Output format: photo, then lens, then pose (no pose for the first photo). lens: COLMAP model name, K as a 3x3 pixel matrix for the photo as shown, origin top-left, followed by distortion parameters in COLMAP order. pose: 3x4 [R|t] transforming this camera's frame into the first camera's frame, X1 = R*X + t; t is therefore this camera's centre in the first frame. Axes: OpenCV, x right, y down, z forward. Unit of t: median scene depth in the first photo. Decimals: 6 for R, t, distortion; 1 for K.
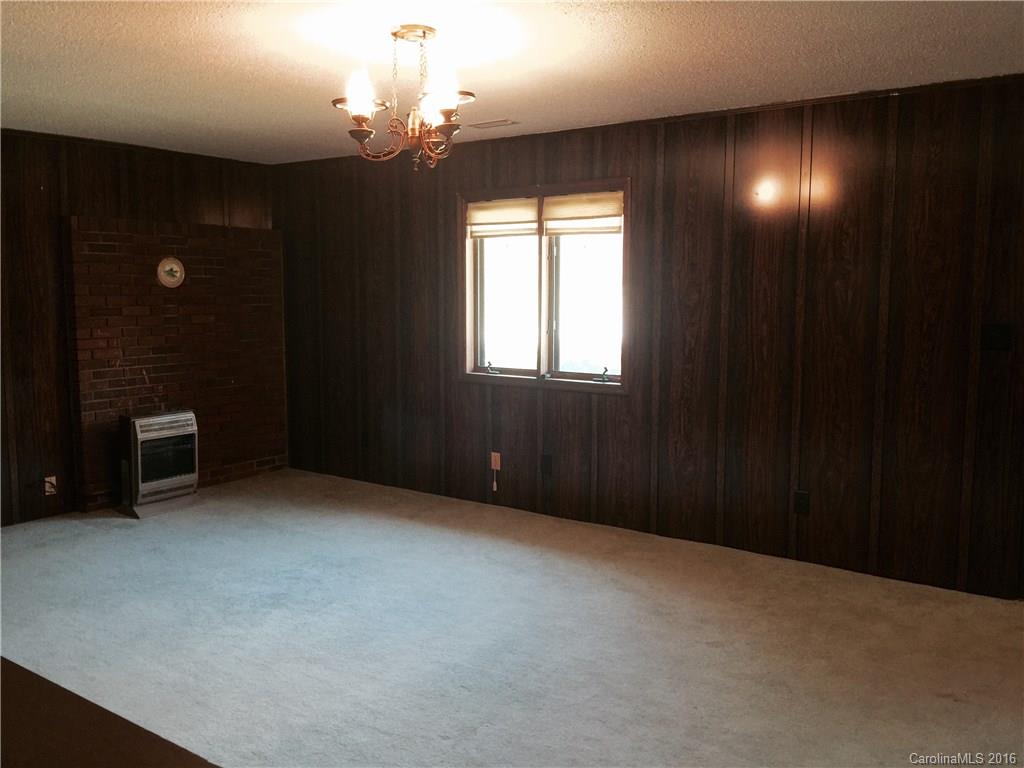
lens RADIAL K [[869.2, 0, 512.6], [0, 869.2, 386.2], [0, 0, 1]] dist [0.020592, 0.002235]
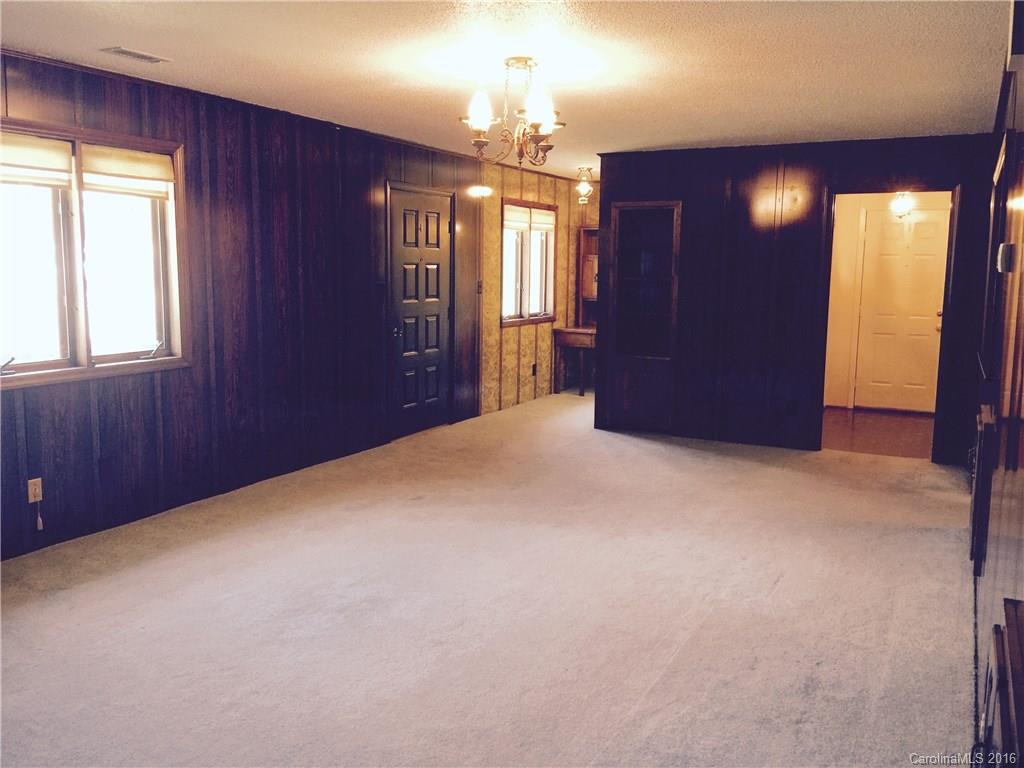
lens RADIAL K [[869.2, 0, 512.3], [0, 869.2, 380.9], [0, 0, 1]] dist [0.020592, 0.002235]
pose [[-0.146750, -0.139309, 0.979315, -0.892464], [0.091117, 0.983920, 0.153618, -0.092511], [-0.984968, 0.111776, -0.131697, 0.773685]]
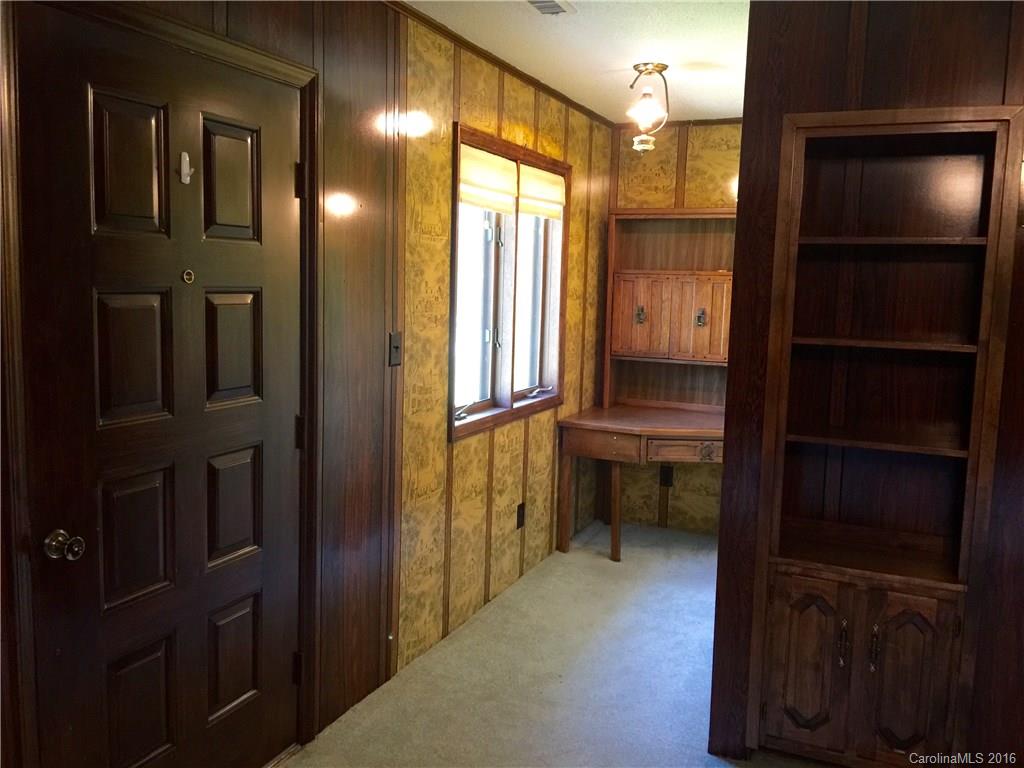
lens RADIAL K [[869.2, 0, 512.7], [0, 869.2, 381.6], [0, 0, 1]] dist [0.020592, 0.002235]
pose [[-0.206210, -0.126031, 0.970357, -0.417611], [0.075418, 0.986674, 0.144178, -0.087133], [-0.975597, 0.102914, -0.193957, 0.710683]]
